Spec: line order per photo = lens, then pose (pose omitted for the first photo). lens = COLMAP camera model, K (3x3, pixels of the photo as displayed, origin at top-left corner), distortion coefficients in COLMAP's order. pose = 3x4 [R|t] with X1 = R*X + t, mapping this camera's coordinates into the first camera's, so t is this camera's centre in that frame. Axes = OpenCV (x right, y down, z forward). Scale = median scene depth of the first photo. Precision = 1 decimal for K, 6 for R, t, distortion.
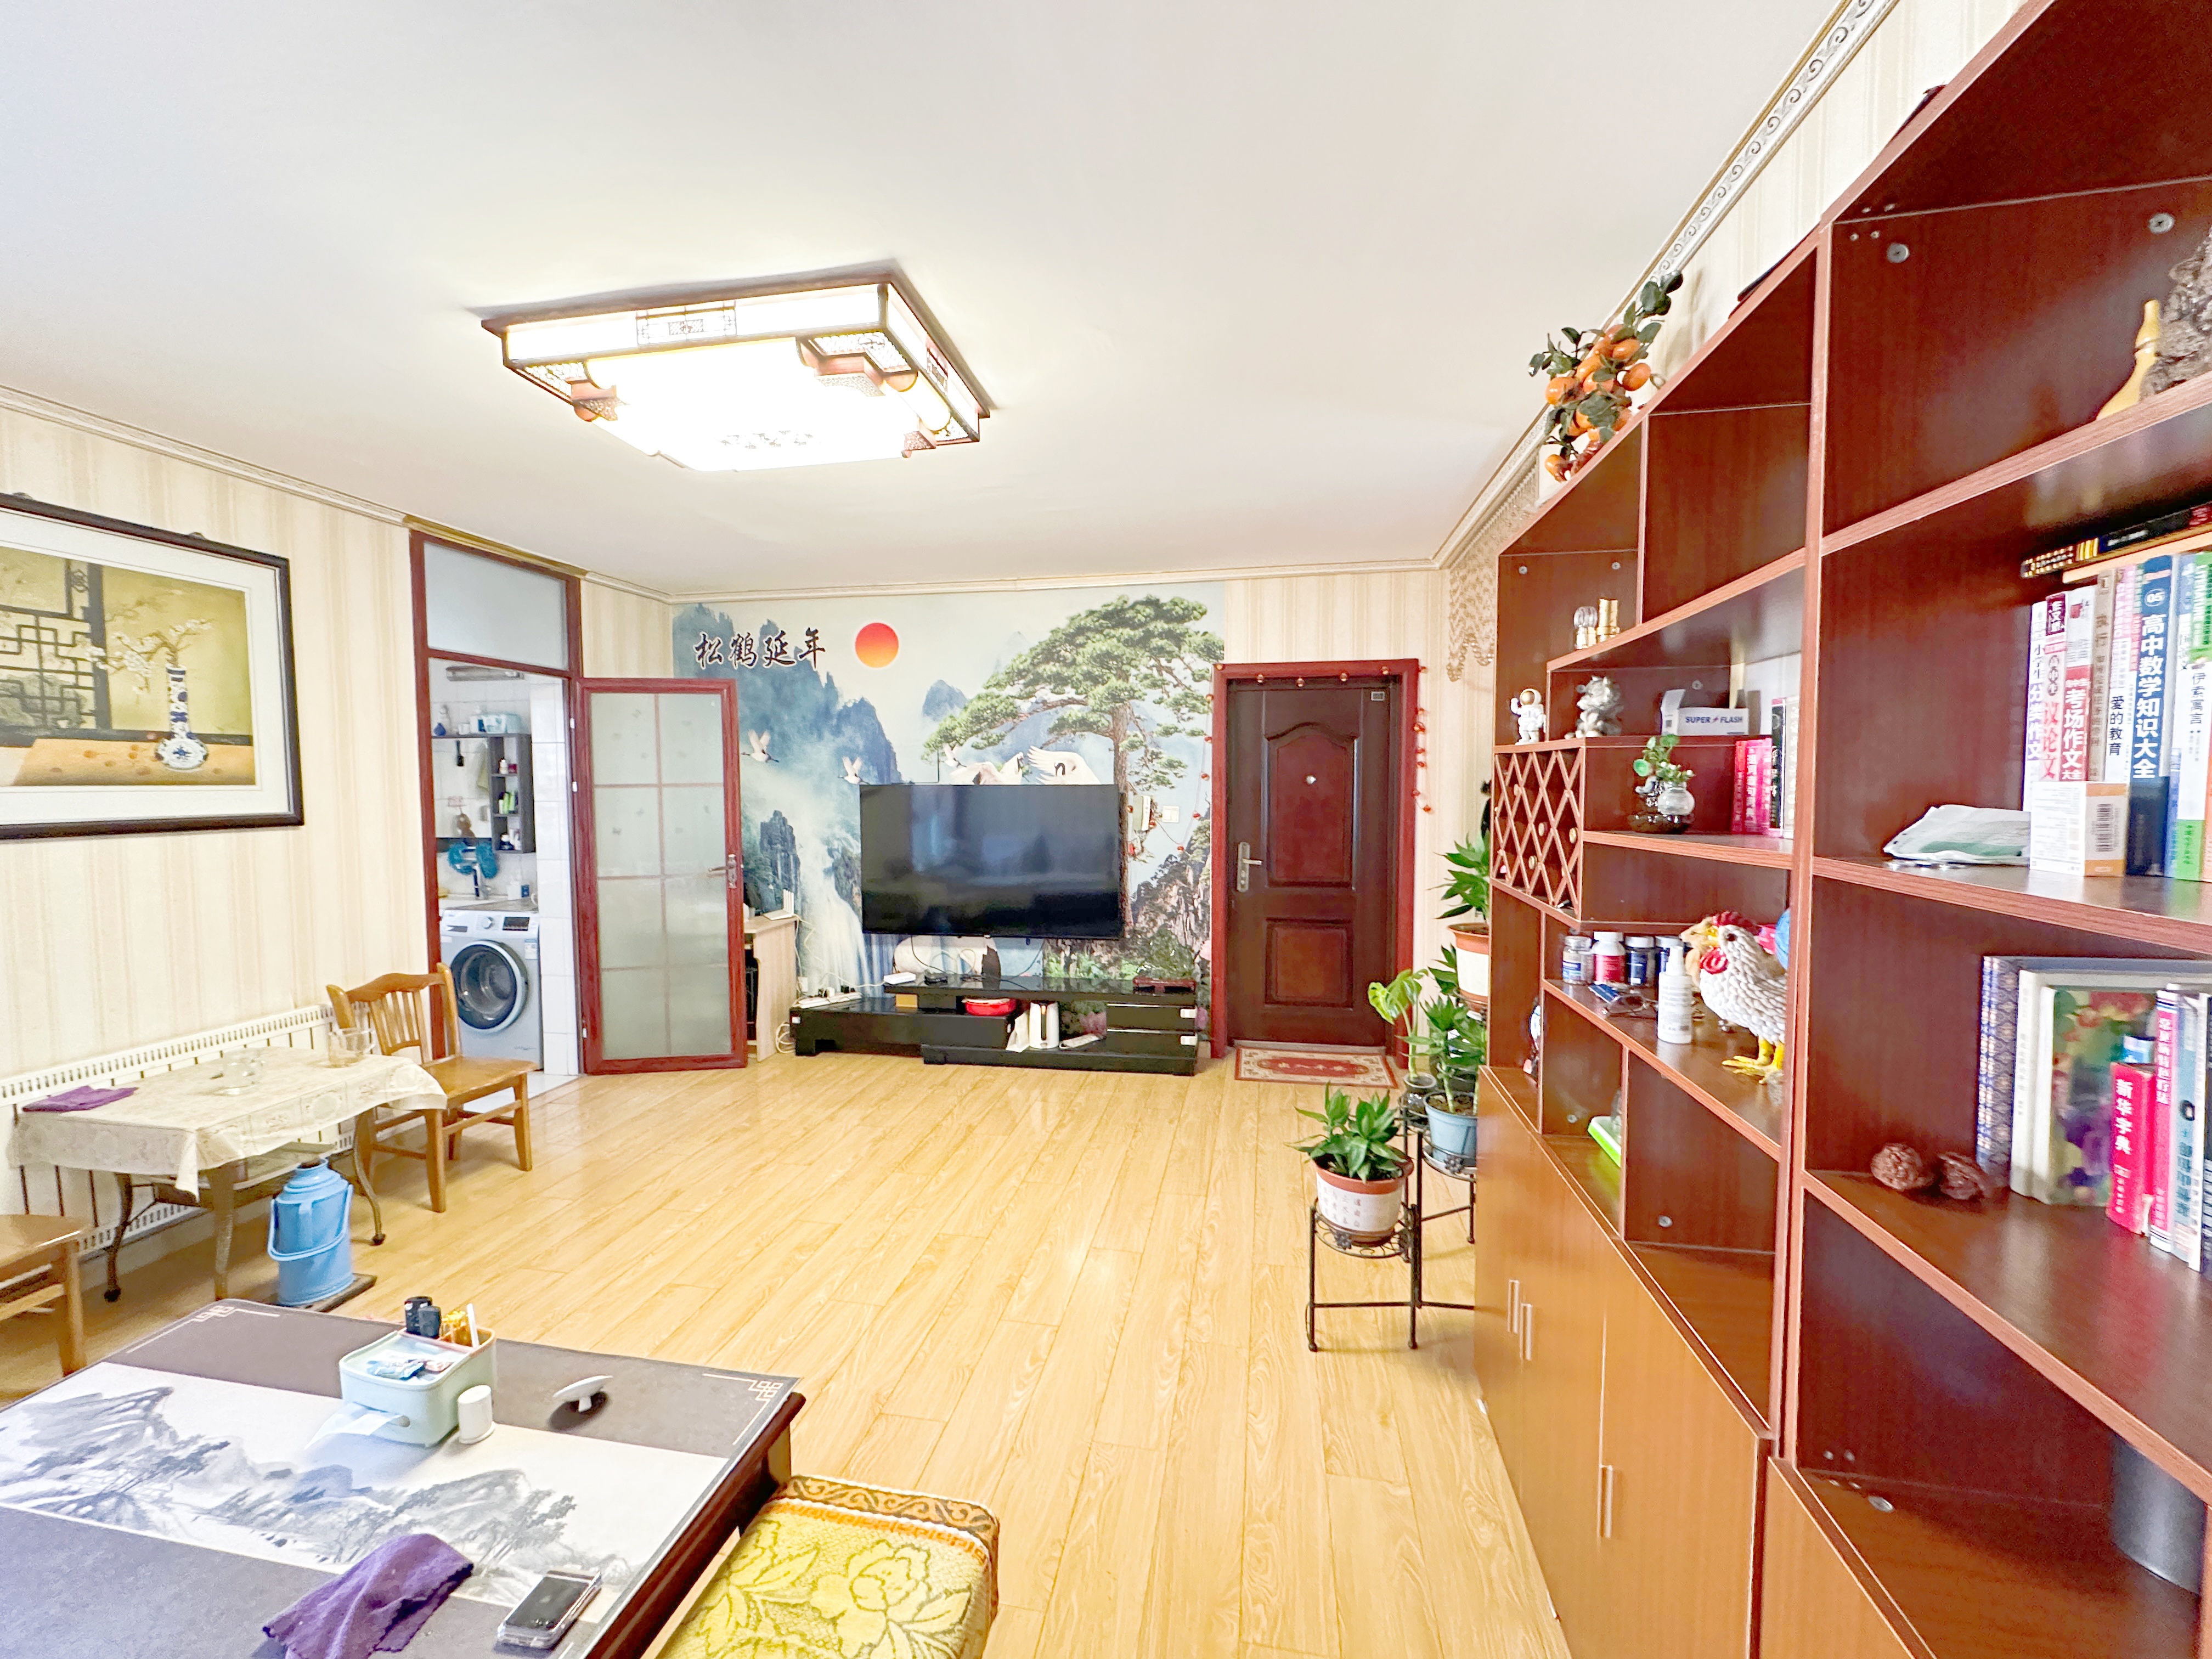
lens RADIAL K [[887.8, 0, 1108.6], [0, 887.8, 829.4], [0, 0, 1]] dist [-0.002060, -0.000197]
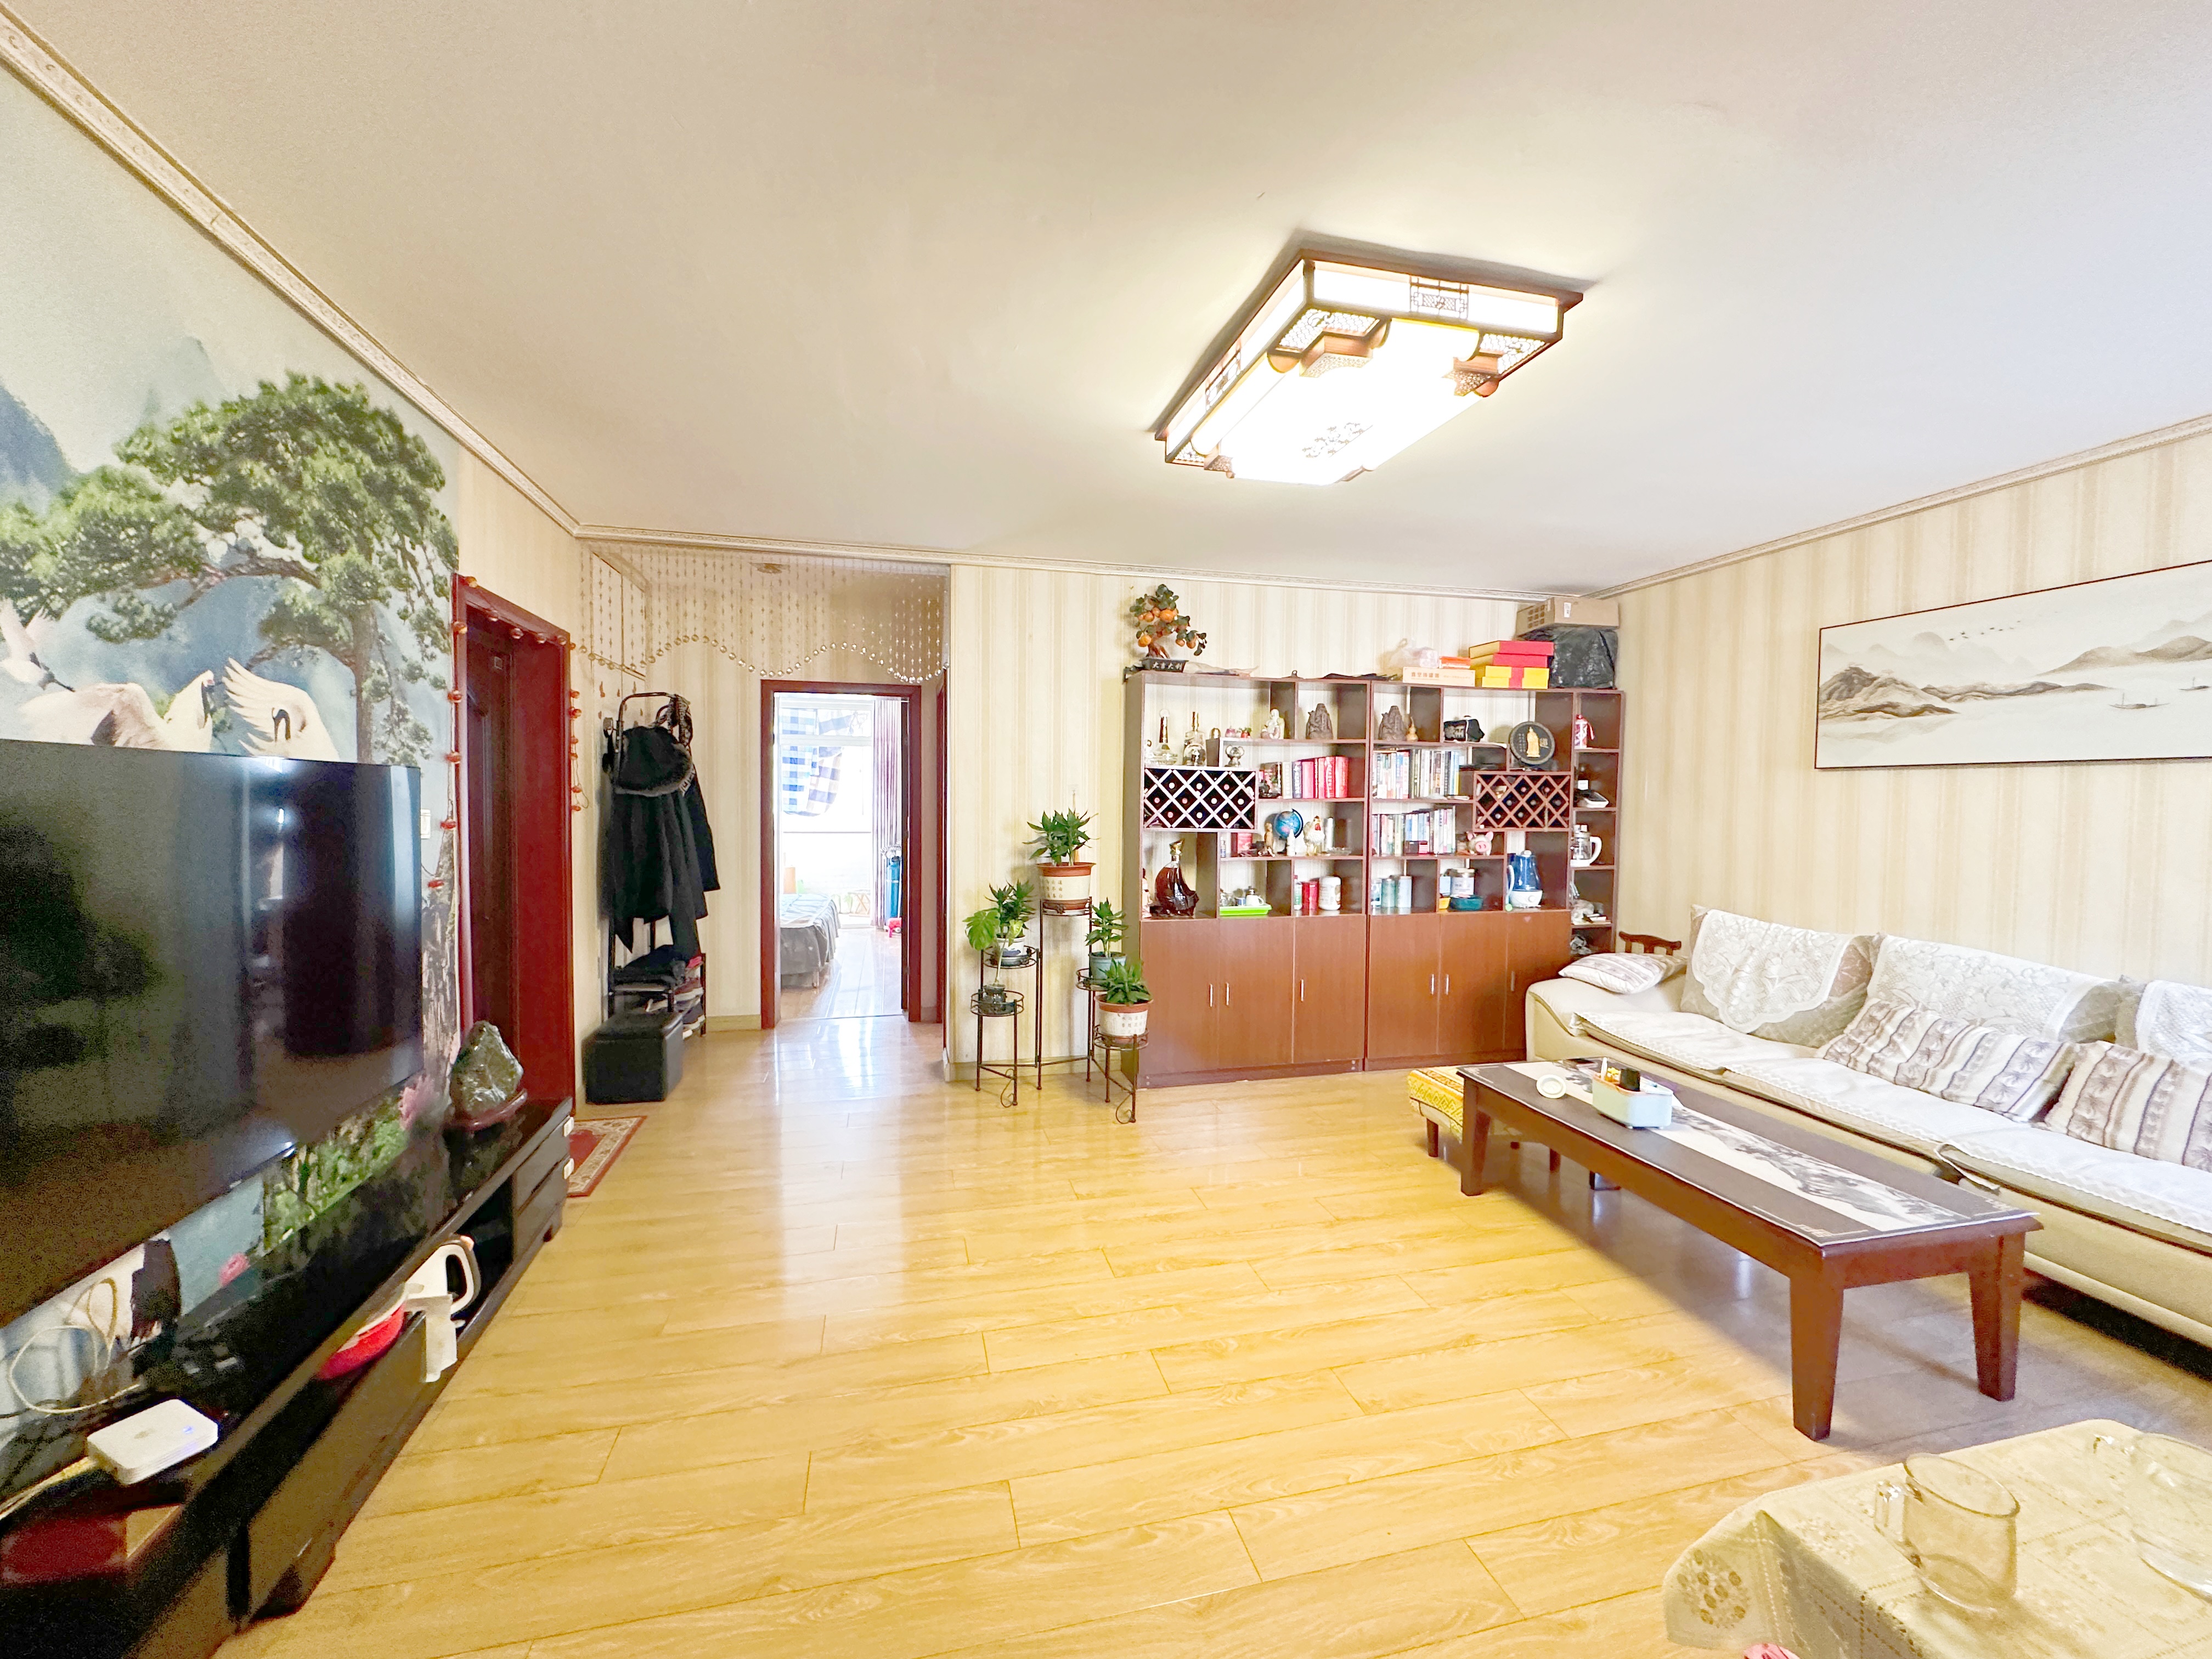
lens RADIAL K [[887.8, 0, 1103.1], [0, 887.8, 825.7], [0, 0, 1]] dist [-0.002060, -0.000197]
pose [[-0.417947, -0.027255, 0.908062, -0.602078], [0.042546, 0.997866, 0.049532, -0.024773], [-0.907475, 0.059336, -0.415896, 0.831089]]
